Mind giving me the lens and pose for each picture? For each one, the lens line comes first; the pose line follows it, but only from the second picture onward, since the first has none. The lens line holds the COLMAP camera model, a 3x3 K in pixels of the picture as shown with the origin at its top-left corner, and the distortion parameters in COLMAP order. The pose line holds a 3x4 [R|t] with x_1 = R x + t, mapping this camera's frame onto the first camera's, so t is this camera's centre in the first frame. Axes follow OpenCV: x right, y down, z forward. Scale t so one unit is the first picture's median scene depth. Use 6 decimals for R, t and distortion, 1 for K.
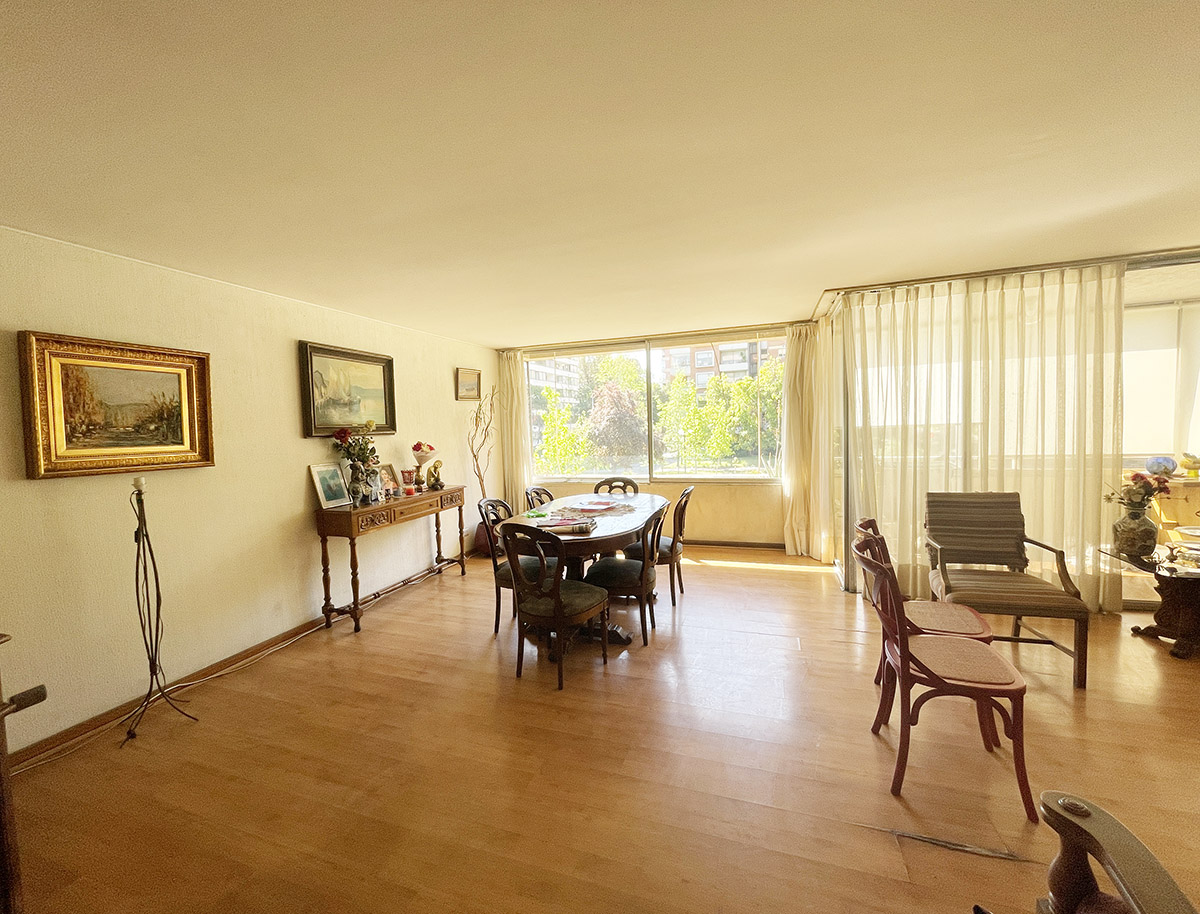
lens RADIAL K [[495.1, 0, 594.8], [0, 495.1, 455.5], [0, 0, 1]] dist [-0.000836, -0.000145]
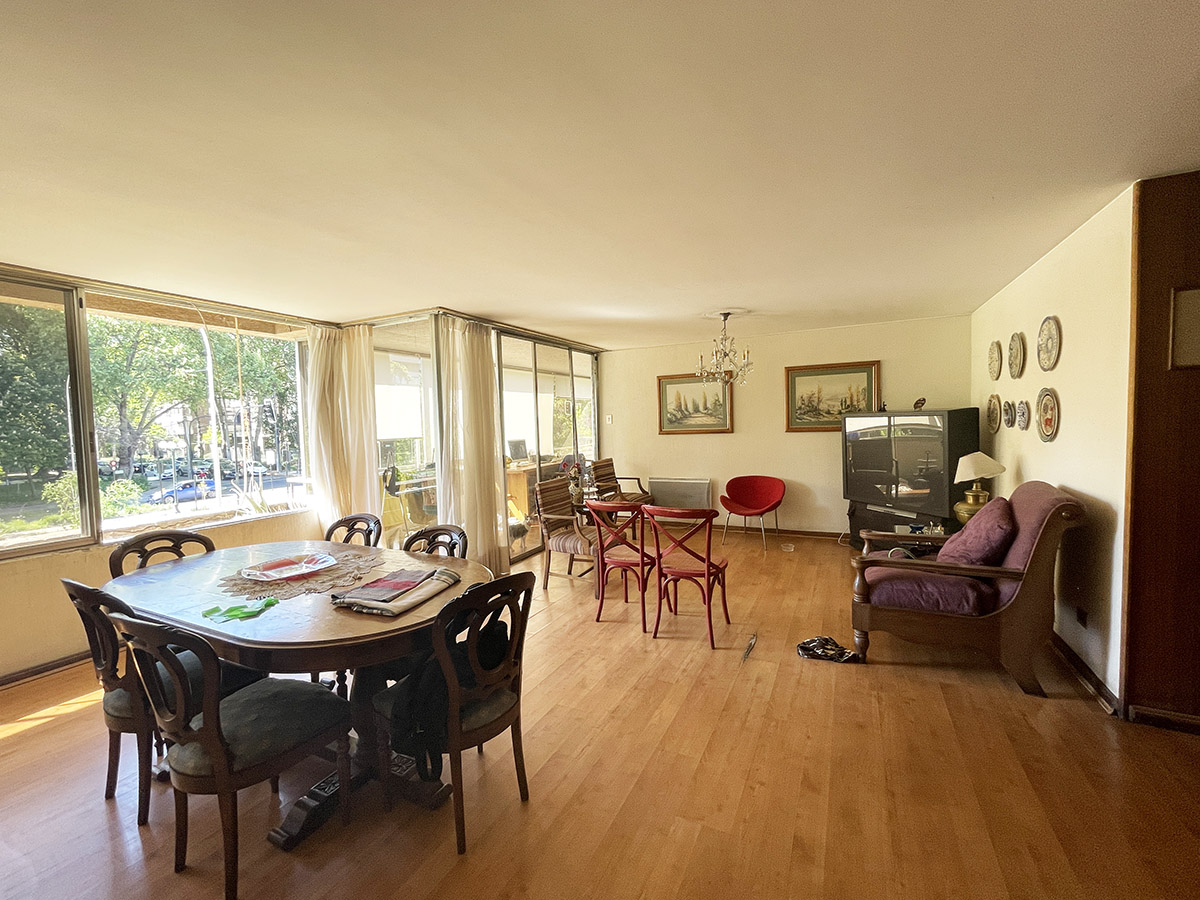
lens RADIAL K [[492.8, 0, 602.0], [0, 492.8, 447.5], [0, 0, 1]] dist [0.000494, -0.000326]
pose [[0.130232, -0.016690, 0.991343, -0.529155], [0.086282, 0.996256, 0.005438, -0.012289], [-0.987722, 0.084827, 0.131184, 0.545200]]
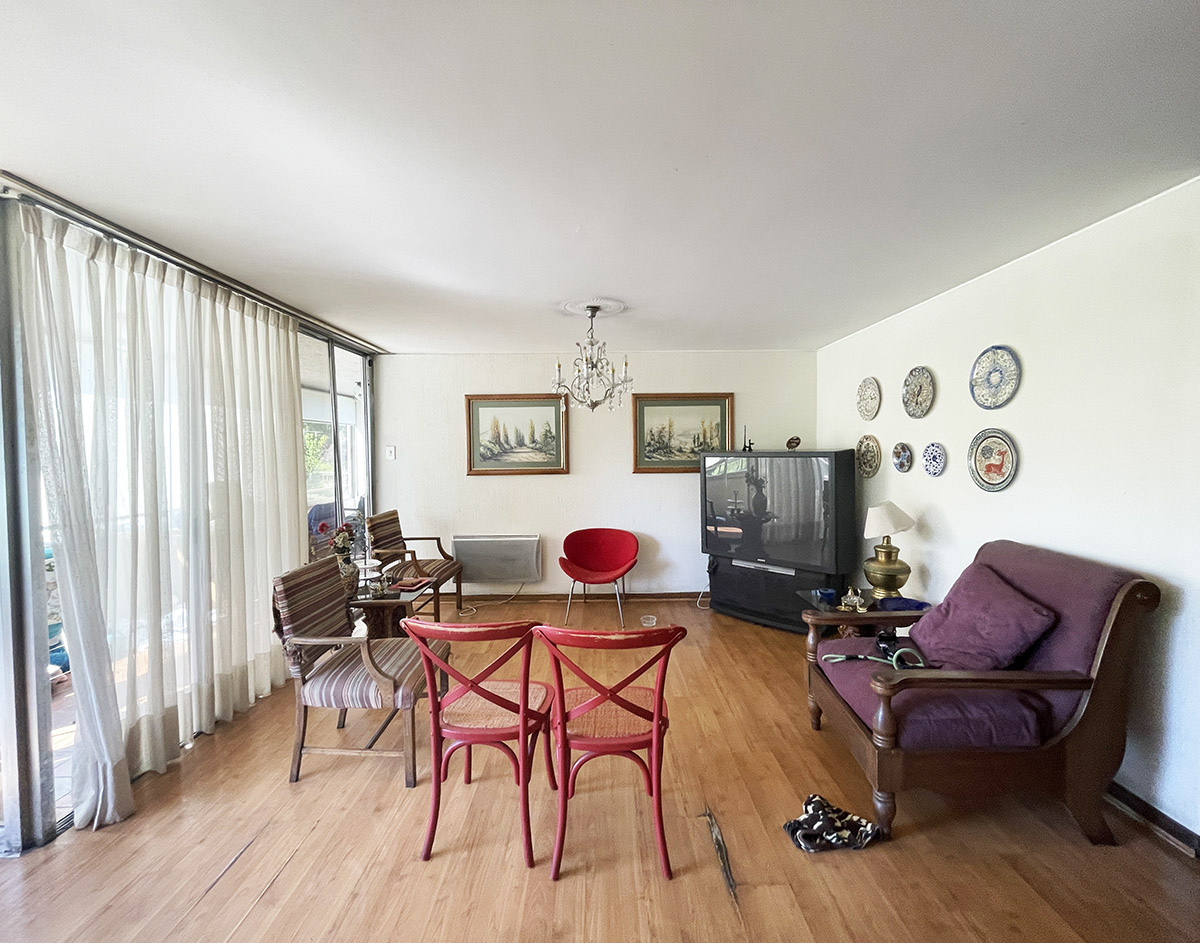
lens RADIAL K [[506.7, 0, 603.3], [0, 506.7, 469.9], [0, 0, 1]] dist [-0.001660, -0.000251]
pose [[-0.338552, 0.008009, 0.940914, -0.116480], [0.080800, 0.996518, 0.020590, -0.043270], [-0.937472, 0.082997, -0.338020, 0.680144]]
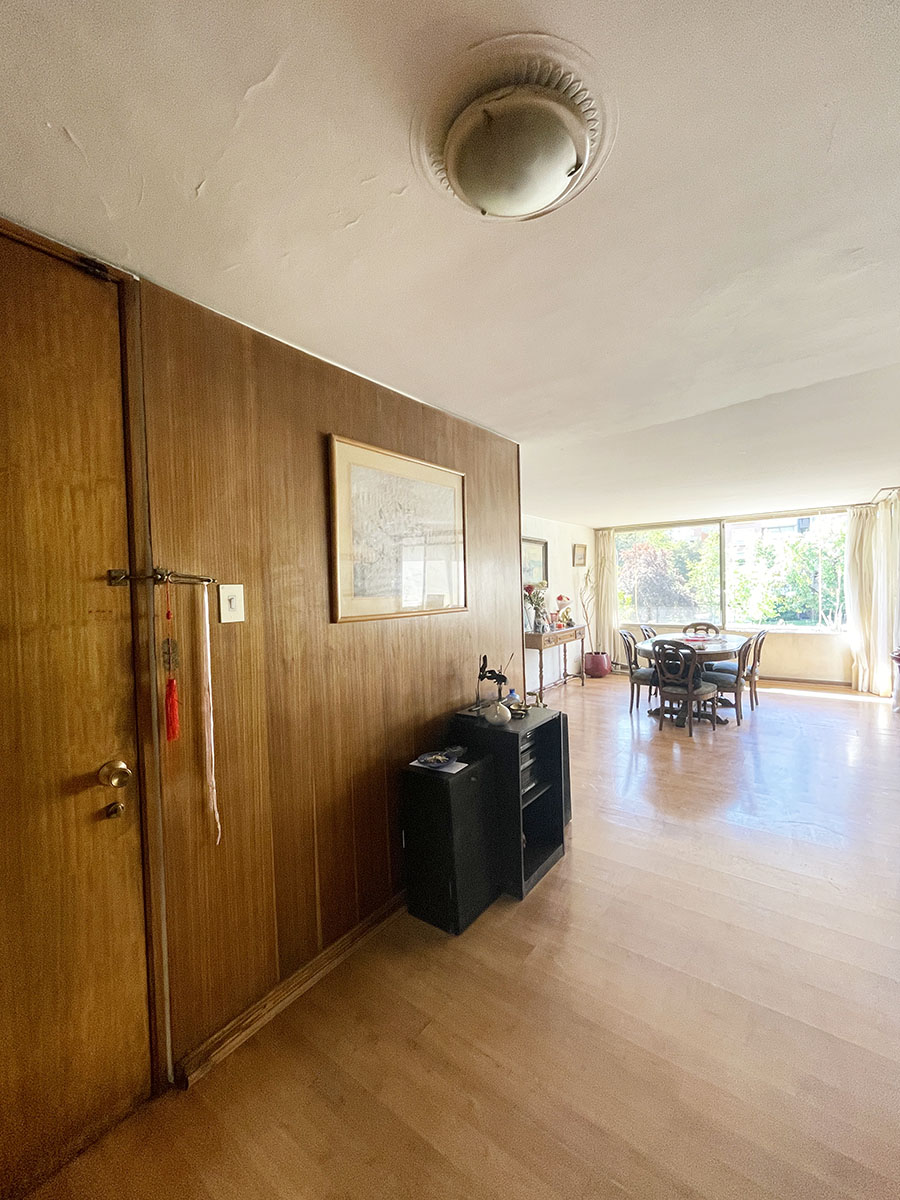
lens RADIAL K [[492.8, 0, 450.0], [0, 492.8, 600.0], [0, 0, 1]] dist [0.000494, -0.000326]
pose [[0.952805, 0.017854, -0.303057, -0.258643], [-0.026303, 0.999370, -0.023819, 0.040932], [0.302441, 0.030667, 0.952675, -0.661091]]
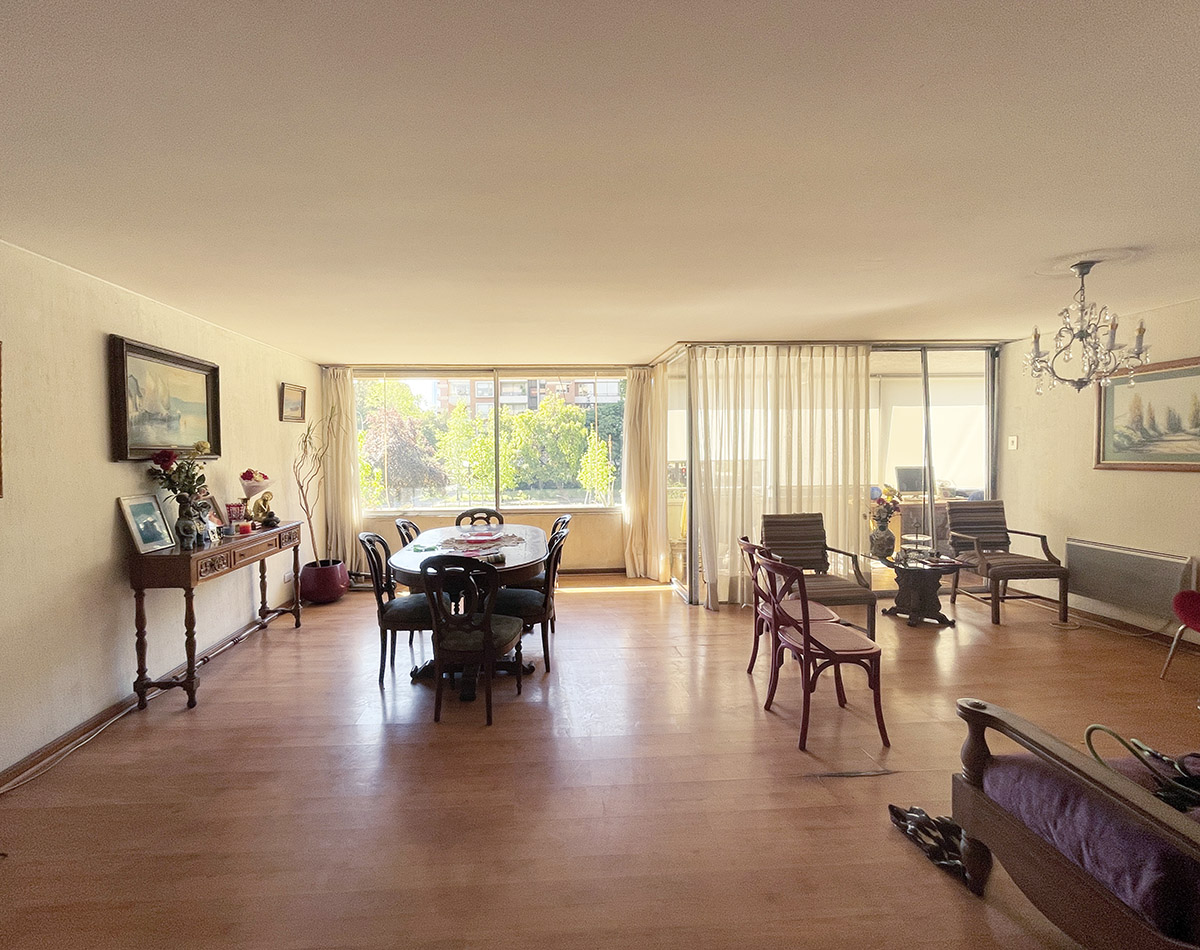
lens RADIAL K [[520.5, 0, 567.5], [0, 520.5, 472.8], [0, 0, 1]] dist [-0.000420, 0.000031]
pose [[0.923170, 0.009548, 0.384272, -0.234179], [0.002356, 0.999532, -0.030493, 0.007574], [-0.384384, 0.029056, 0.922716, -0.009501]]
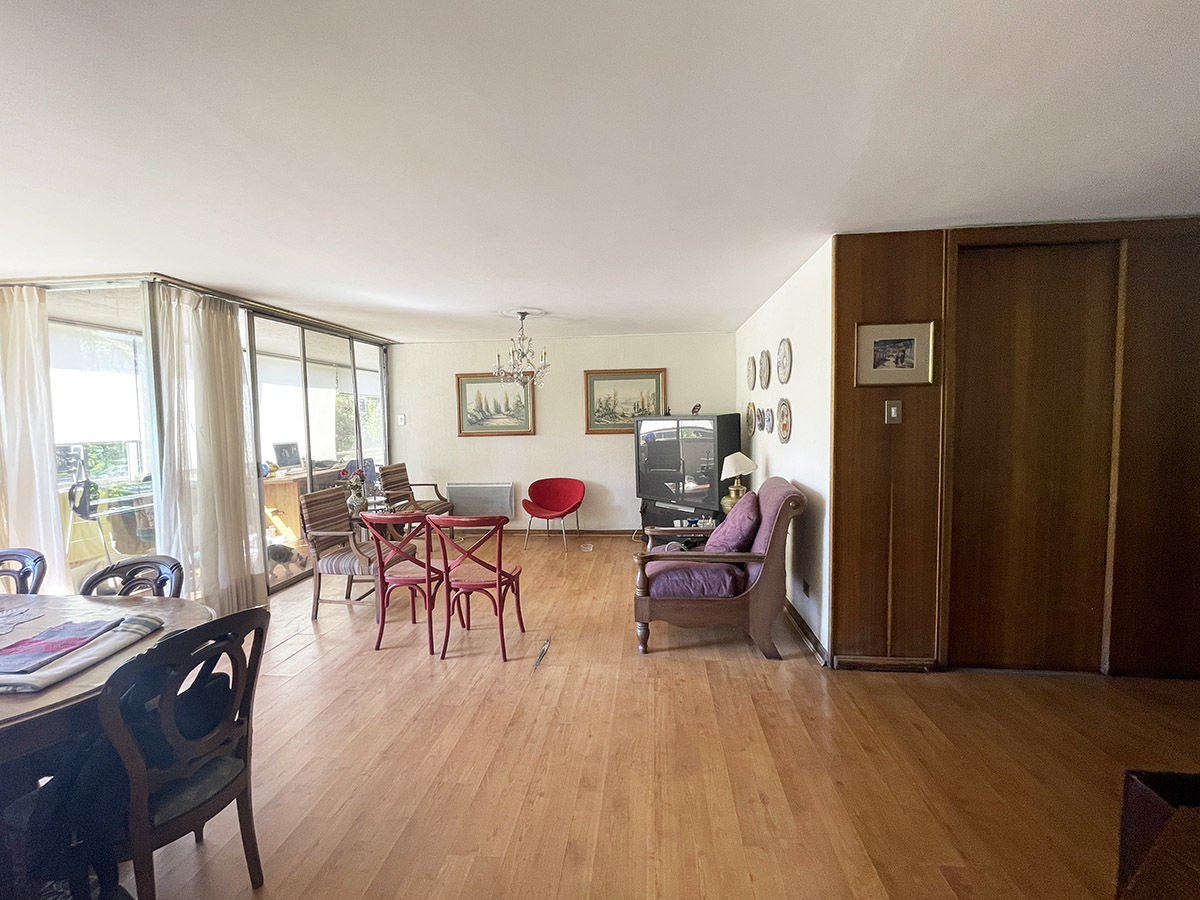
lens RADIAL K [[511.7, 0, 599.8], [0, 511.7, 447.2], [0, 0, 1]] dist [0.000225, -0.000253]
pose [[-0.229500, -0.012860, 0.973224, -0.522845], [0.087912, 0.995552, 0.033886, -0.012396], [-0.969330, 0.093335, -0.227349, 0.505914]]
